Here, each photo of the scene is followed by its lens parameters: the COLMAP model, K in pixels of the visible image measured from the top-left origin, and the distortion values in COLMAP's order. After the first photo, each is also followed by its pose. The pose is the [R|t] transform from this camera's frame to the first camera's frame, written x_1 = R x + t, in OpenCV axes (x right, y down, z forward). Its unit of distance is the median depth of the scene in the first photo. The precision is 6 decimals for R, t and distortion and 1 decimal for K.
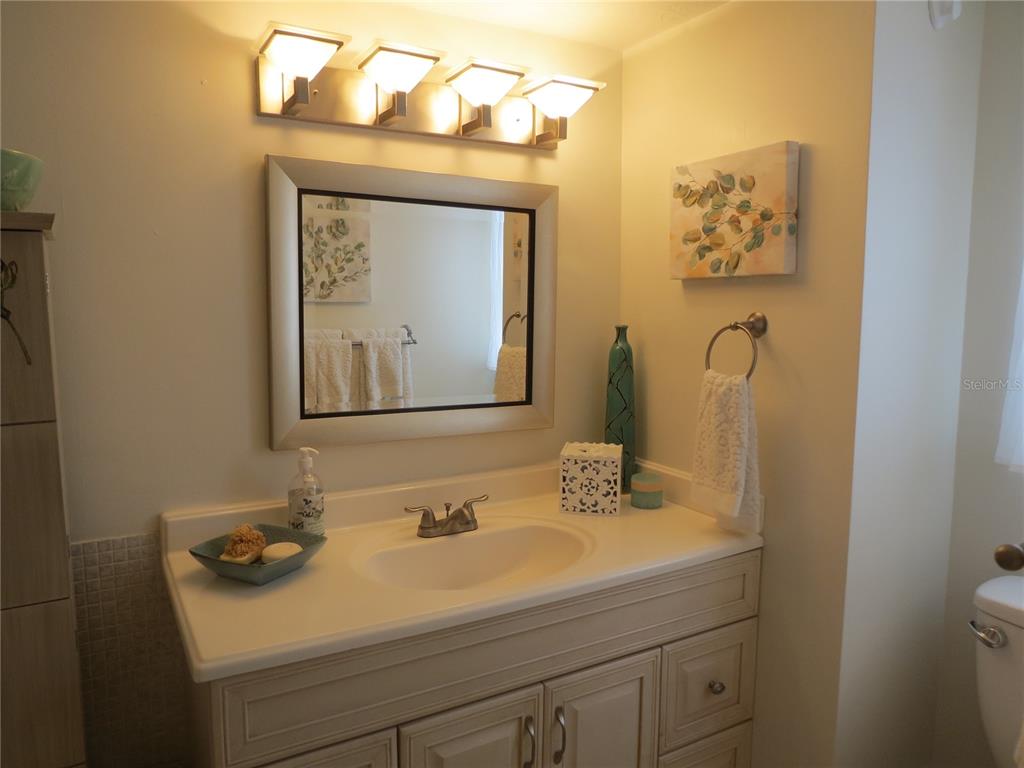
lens RADIAL K [[748.2, 0, 514.0], [0, 748.2, 383.8], [0, 0, 1]] dist [-0.008856, -0.001048]
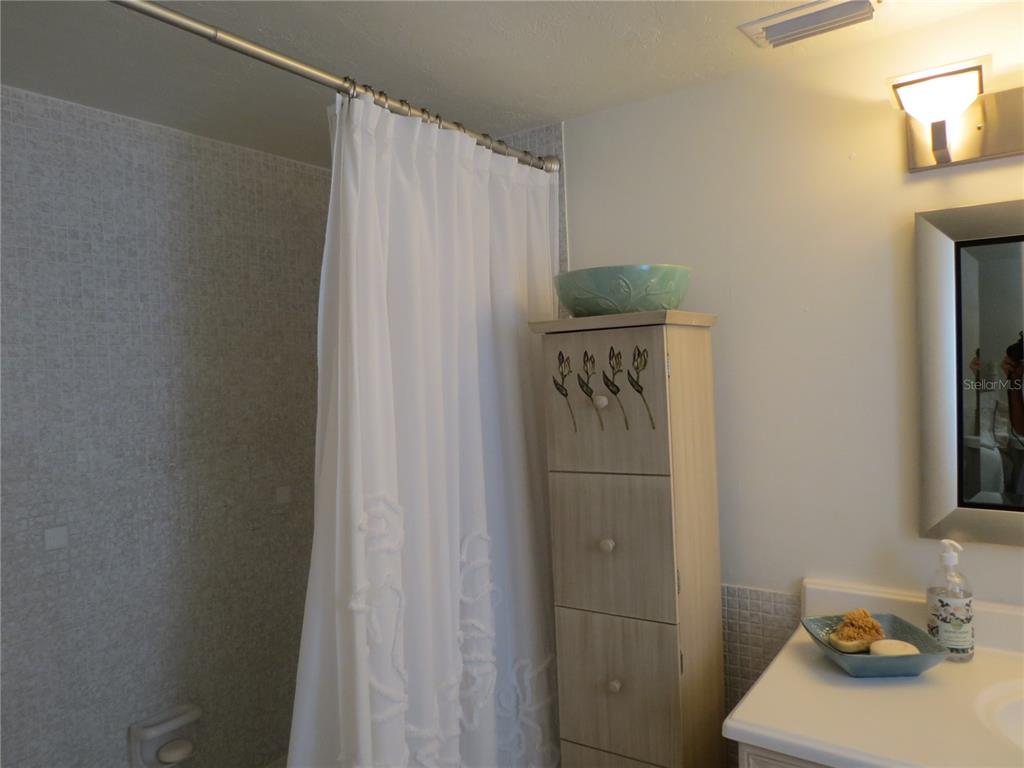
lens RADIAL K [[748.2, 0, 514.0], [0, 748.2, 383.8], [0, 0, 1]] dist [-0.008856, -0.001048]
pose [[0.400496, -0.009379, -0.916251, 0.309970], [-0.067368, 0.996940, -0.039652, -0.026092], [0.913819, 0.077606, 0.398638, 0.192803]]
